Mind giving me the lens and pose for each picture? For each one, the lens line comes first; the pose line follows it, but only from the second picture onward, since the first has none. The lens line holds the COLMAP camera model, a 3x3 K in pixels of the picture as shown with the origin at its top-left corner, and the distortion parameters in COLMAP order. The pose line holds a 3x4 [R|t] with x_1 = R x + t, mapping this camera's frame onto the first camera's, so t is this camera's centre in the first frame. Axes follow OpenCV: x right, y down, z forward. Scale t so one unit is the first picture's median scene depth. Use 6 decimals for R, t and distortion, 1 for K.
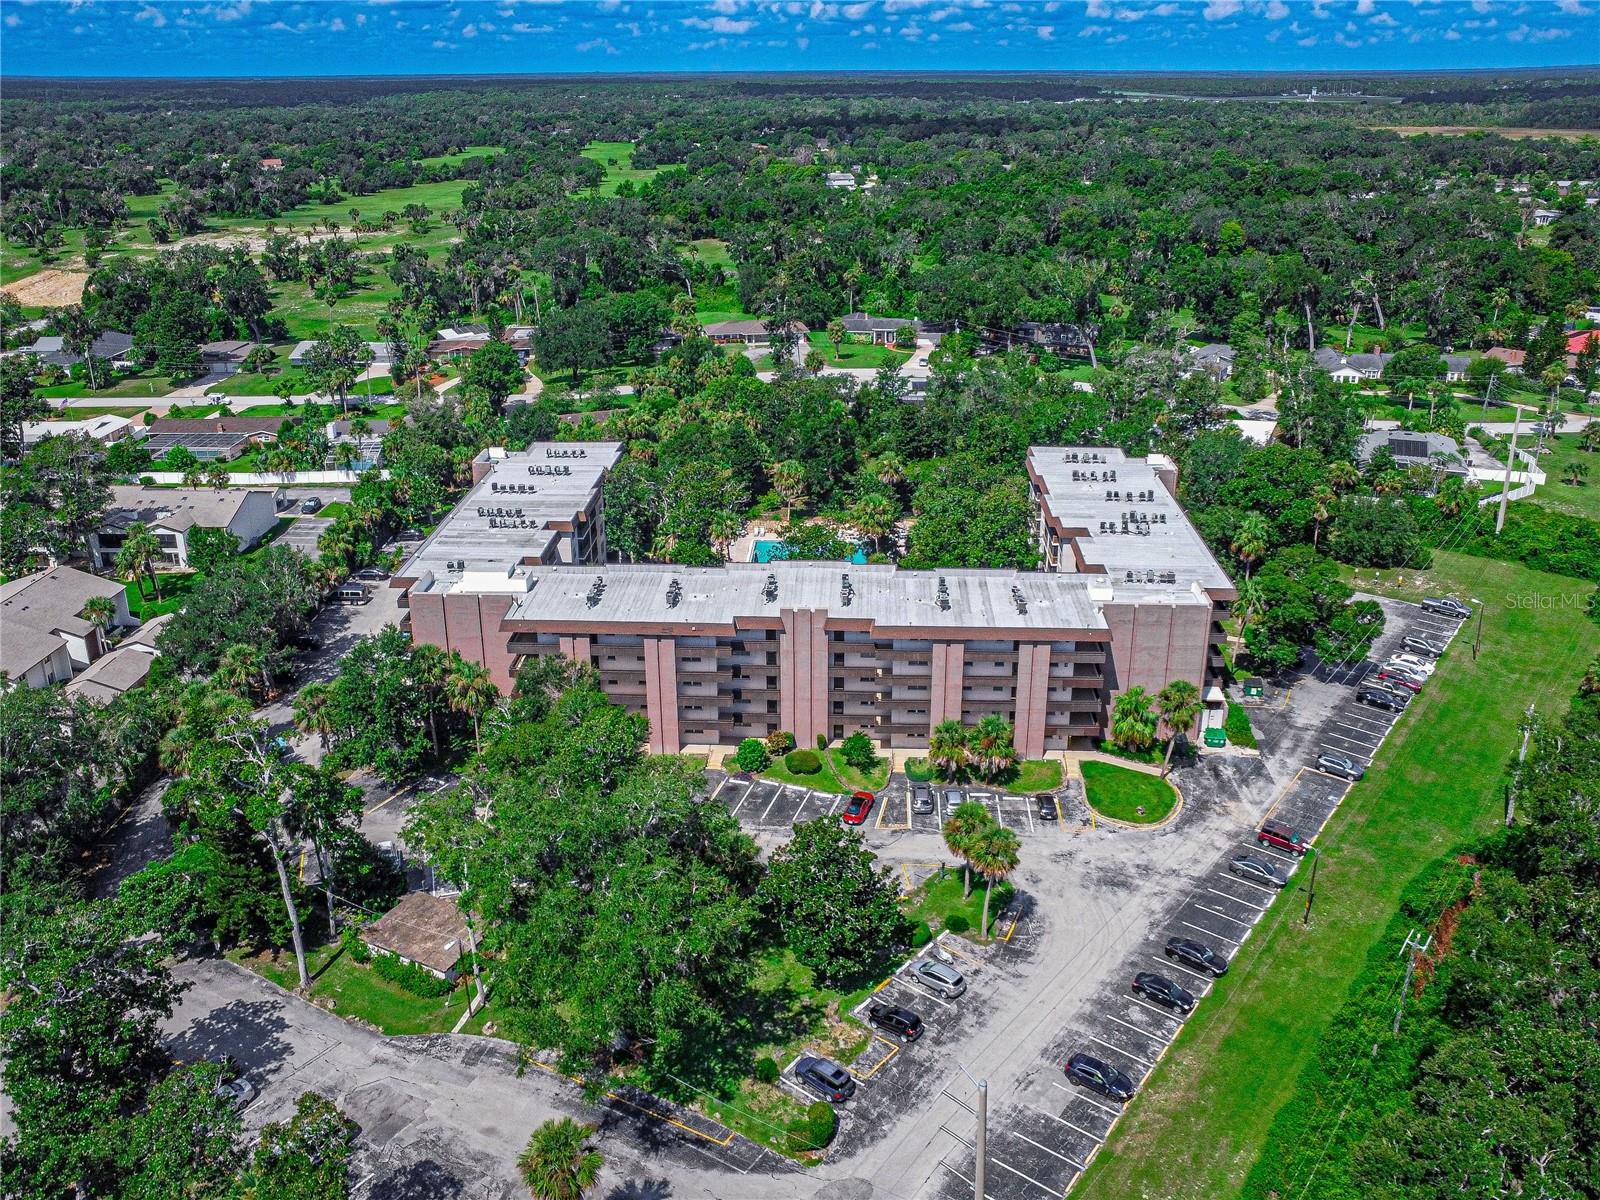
lens RADIAL K [[1311.0, 0, 800.6], [0, 1311.0, 532.1], [0, 0, 1]] dist [-0.256149, 0.629130]
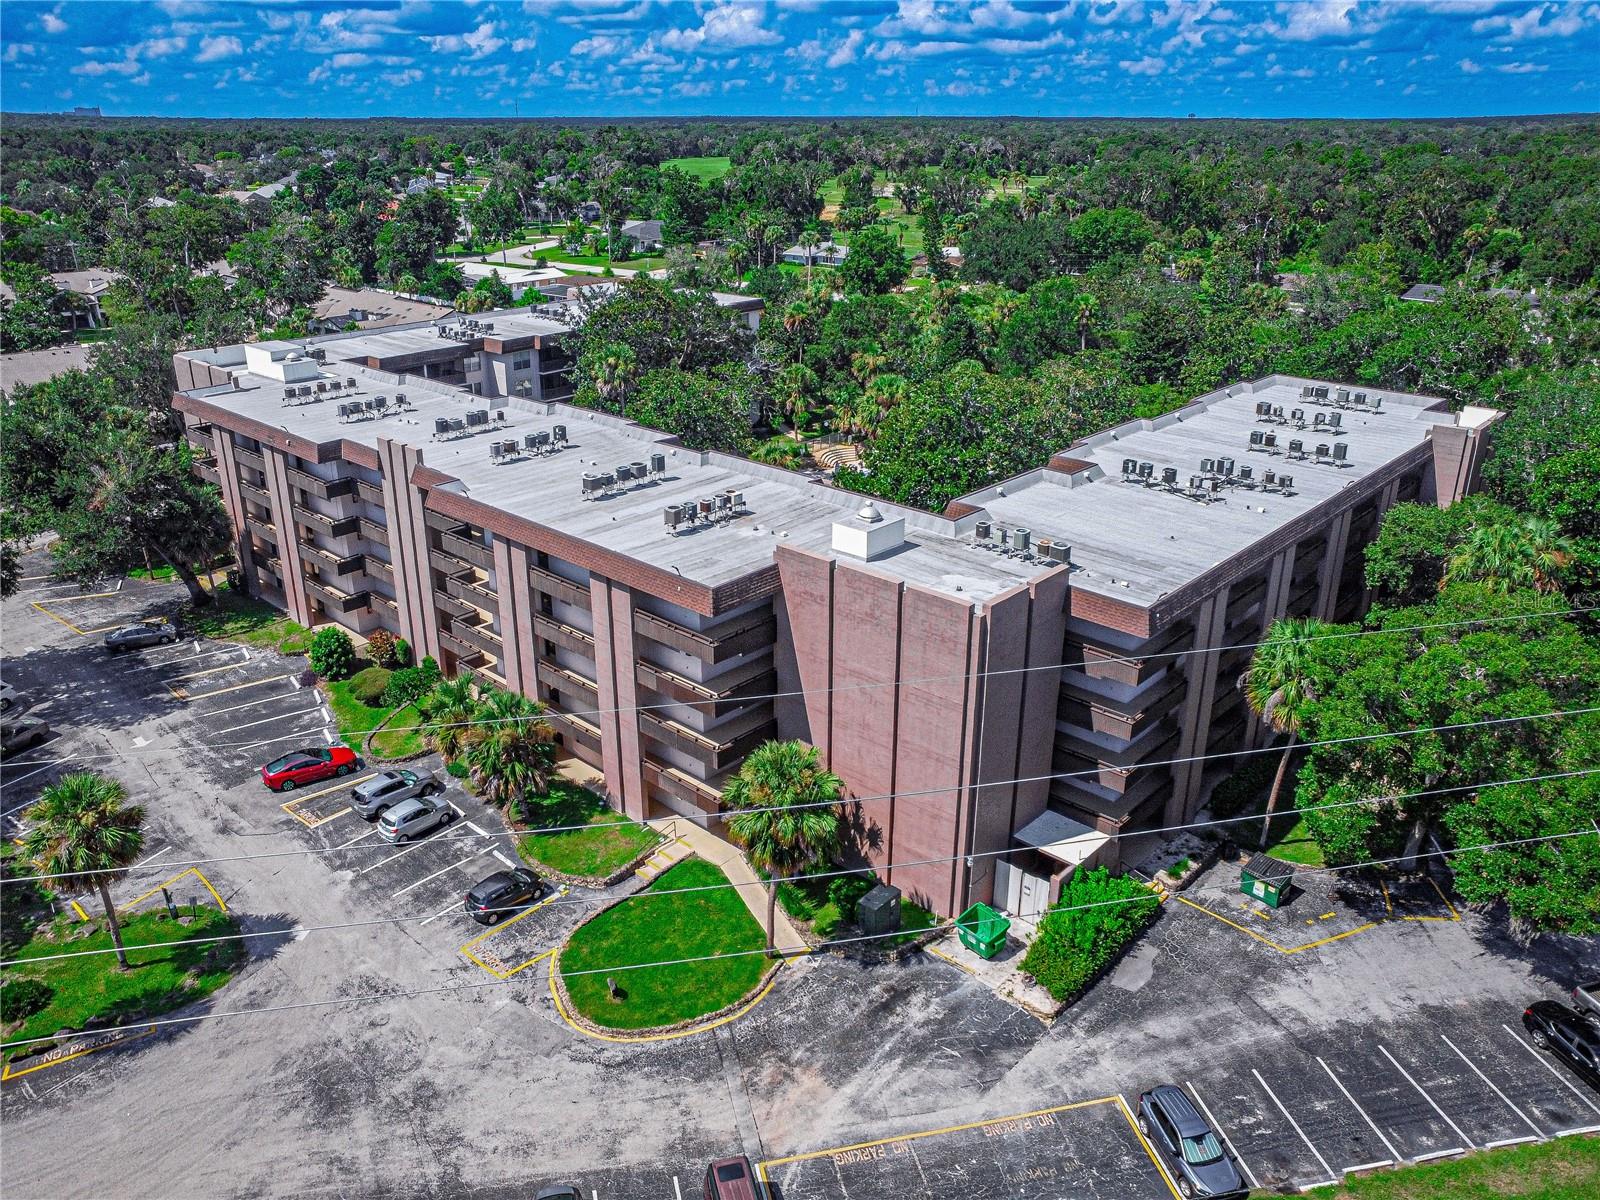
lens RADIAL K [[1236.7, 0, 794.6], [0, 1236.7, 561.8], [0, 0, 1]] dist [-0.185337, 0.297813]
pose [[0.767763, 0.228914, -0.598446, 0.498714], [-0.221456, 0.971245, 0.087403, 0.021626], [0.601246, 0.065425, 0.796381, 0.653088]]
